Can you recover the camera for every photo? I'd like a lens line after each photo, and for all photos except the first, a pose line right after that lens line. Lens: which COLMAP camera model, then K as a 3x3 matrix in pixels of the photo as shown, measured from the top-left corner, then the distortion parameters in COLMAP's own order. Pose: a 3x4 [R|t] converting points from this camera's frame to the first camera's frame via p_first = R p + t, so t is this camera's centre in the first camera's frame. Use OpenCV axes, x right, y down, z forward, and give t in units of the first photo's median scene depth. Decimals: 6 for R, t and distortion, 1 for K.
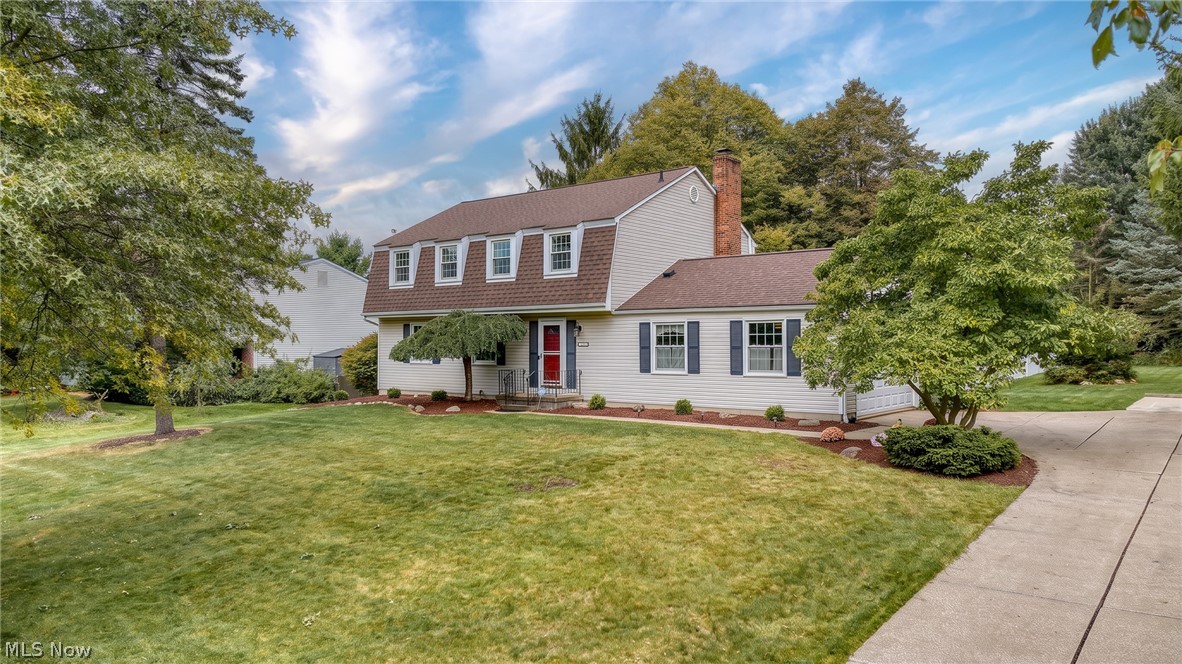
lens RADIAL K [[818.9, 0, 590.0], [0, 818.9, 334.7], [0, 0, 1]] dist [-0.000977, -0.002673]
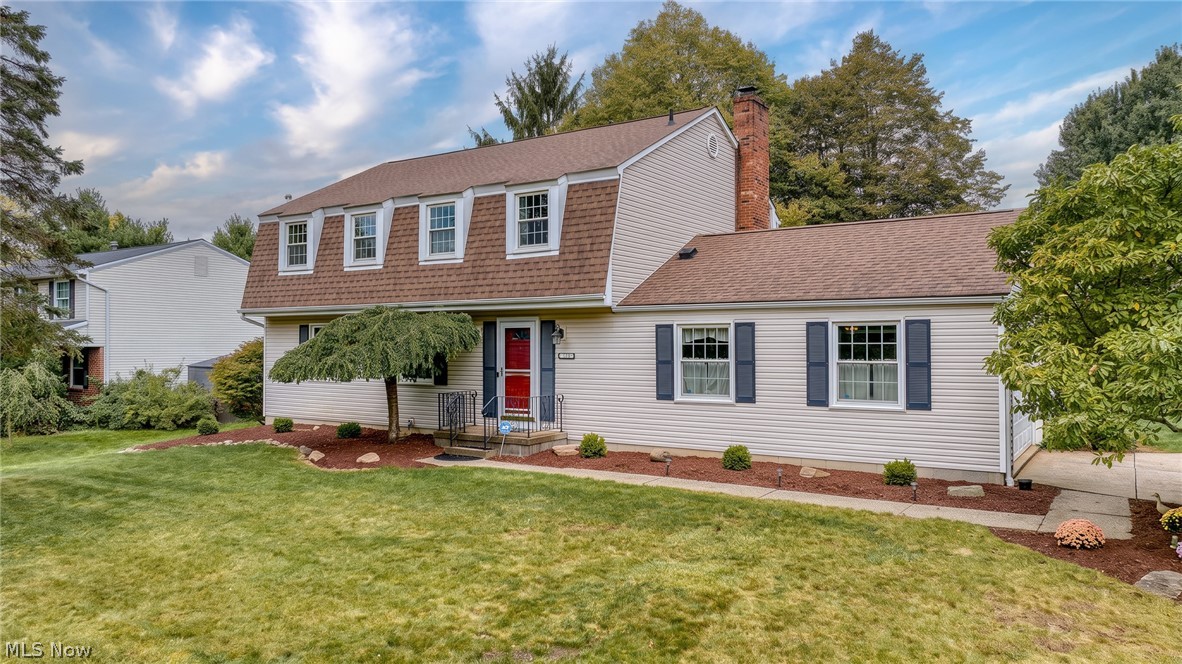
lens RADIAL K [[818.9, 0, 592.9], [0, 818.9, 330.9], [0, 0, 1]] dist [-0.000977, -0.002673]
pose [[0.995618, 0.001442, 0.093503, -0.045900], [-0.000949, 0.999985, -0.005310, -0.005238], [-0.093509, 0.005198, 0.995605, 0.303216]]
